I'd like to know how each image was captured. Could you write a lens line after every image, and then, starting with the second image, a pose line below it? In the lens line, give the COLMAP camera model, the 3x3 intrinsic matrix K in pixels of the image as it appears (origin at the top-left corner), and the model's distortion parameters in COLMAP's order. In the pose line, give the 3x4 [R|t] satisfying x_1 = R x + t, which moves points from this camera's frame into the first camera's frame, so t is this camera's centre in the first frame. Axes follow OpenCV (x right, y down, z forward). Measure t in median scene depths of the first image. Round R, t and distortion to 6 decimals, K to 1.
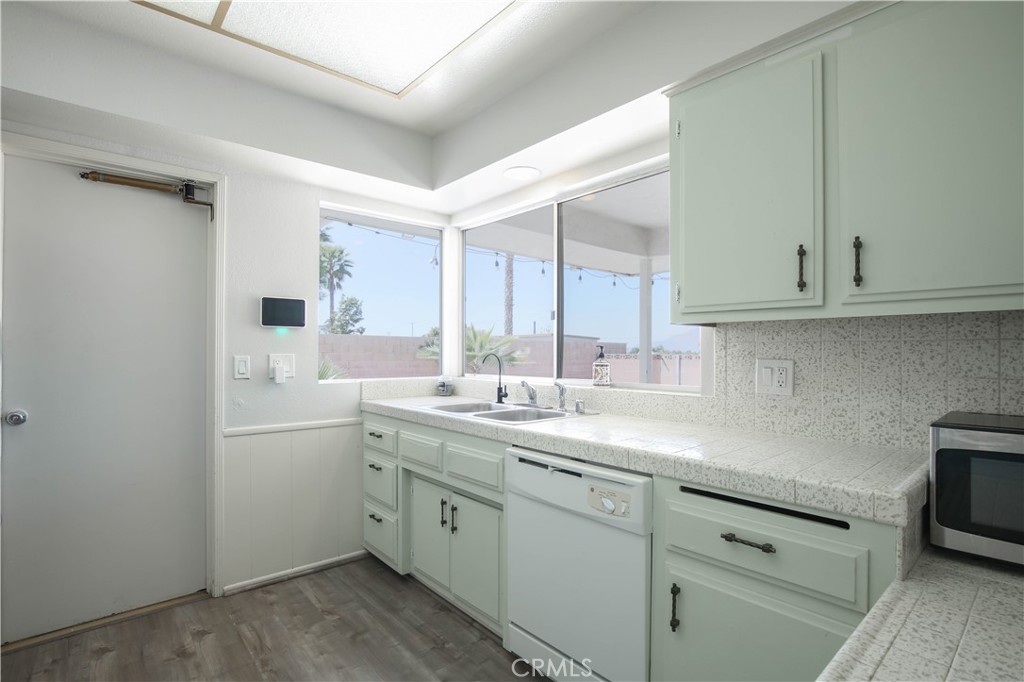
lens RADIAL K [[486.1, 0, 514.4], [0, 486.1, 347.4], [0, 0, 1]] dist [-0.031769, 0.000286]
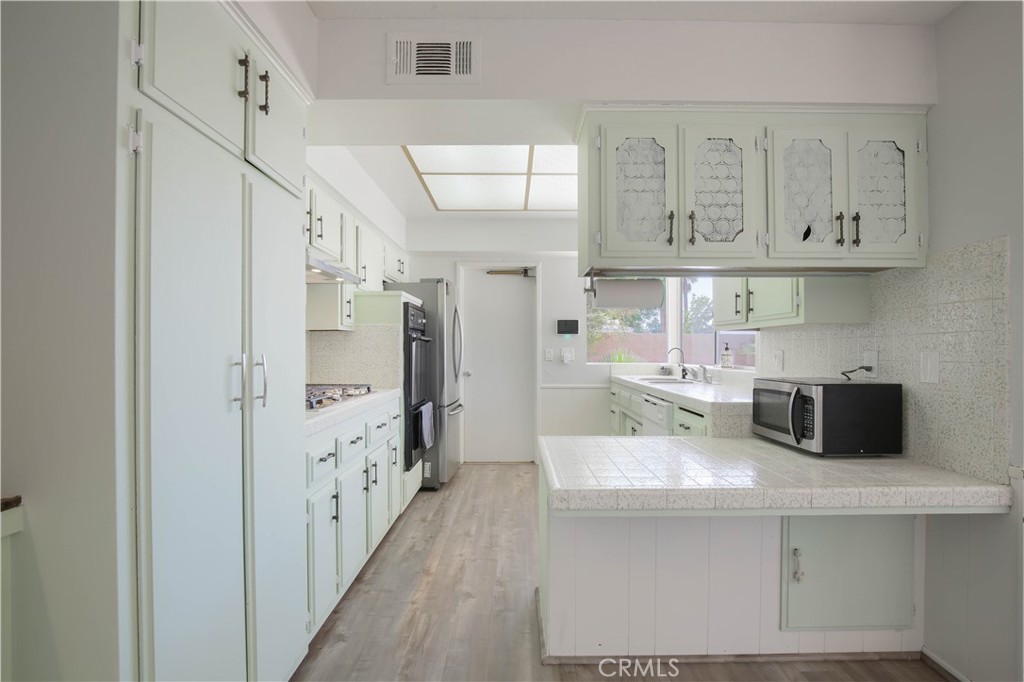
lens RADIAL K [[486.1, 0, 514.4], [0, 486.1, 347.4], [0, 0, 1]] dist [-0.031769, 0.000286]
pose [[0.748969, -0.004526, -0.662590, 0.699133], [0.008063, 0.999965, 0.002284, 0.003613], [0.662556, -0.007053, 0.748979, -0.645194]]
